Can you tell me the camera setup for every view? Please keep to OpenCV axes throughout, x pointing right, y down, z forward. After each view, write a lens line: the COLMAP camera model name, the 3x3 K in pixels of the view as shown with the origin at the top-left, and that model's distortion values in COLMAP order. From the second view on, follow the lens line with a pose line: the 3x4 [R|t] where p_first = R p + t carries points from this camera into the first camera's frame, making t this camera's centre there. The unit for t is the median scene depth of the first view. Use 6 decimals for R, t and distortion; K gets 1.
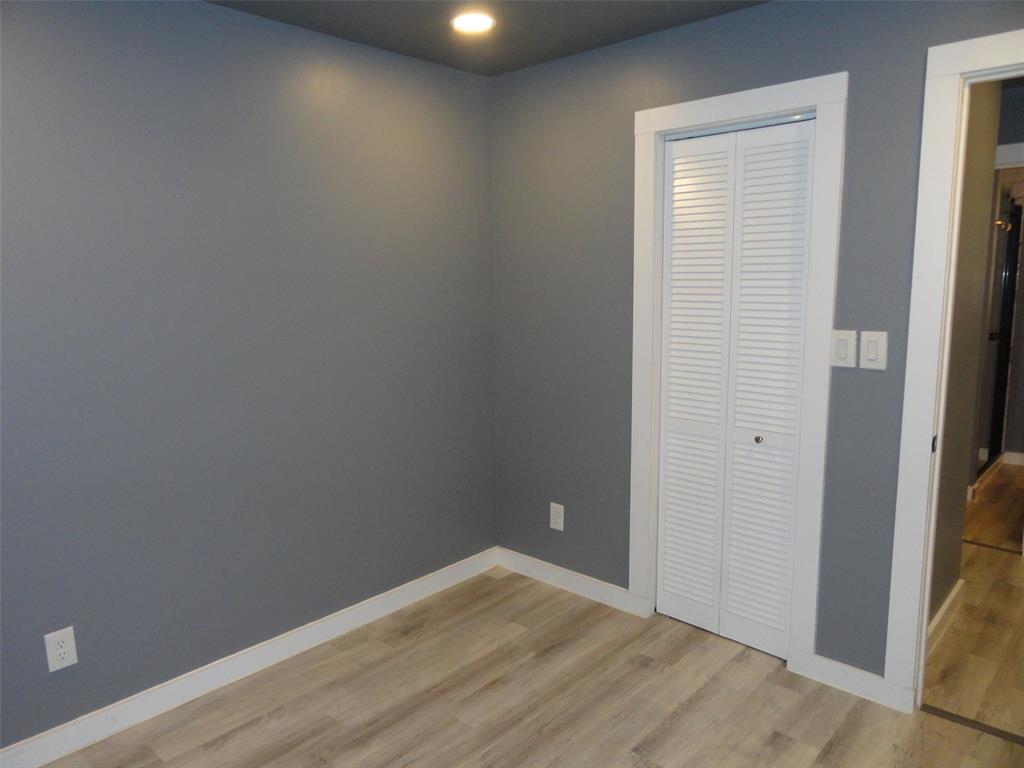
lens RADIAL K [[735.3, 0, 513.2], [0, 735.3, 382.8], [0, 0, 1]] dist [0.010981, 0.010235]
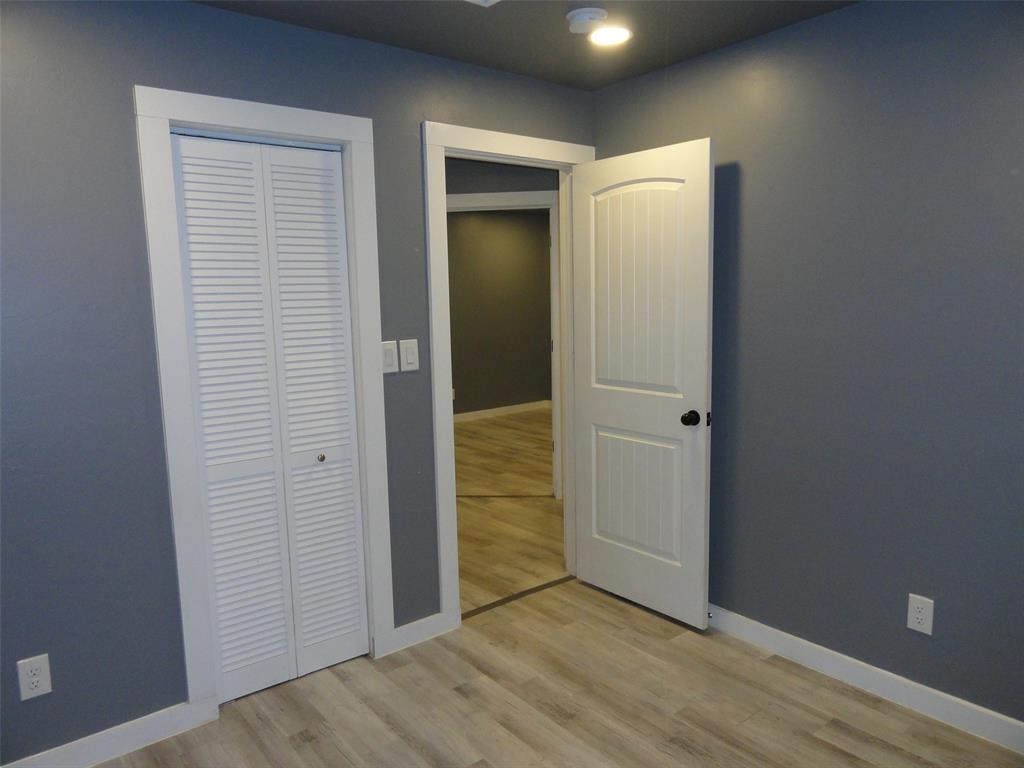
lens RADIAL K [[735.3, 0, 512.4], [0, 735.3, 384.3], [0, 0, 1]] dist [0.010981, 0.010235]
pose [[0.136926, -0.123788, 0.982816, -0.663801], [0.164657, 0.981203, 0.100645, -0.087821], [-0.976801, 0.148047, 0.154735, 0.629288]]
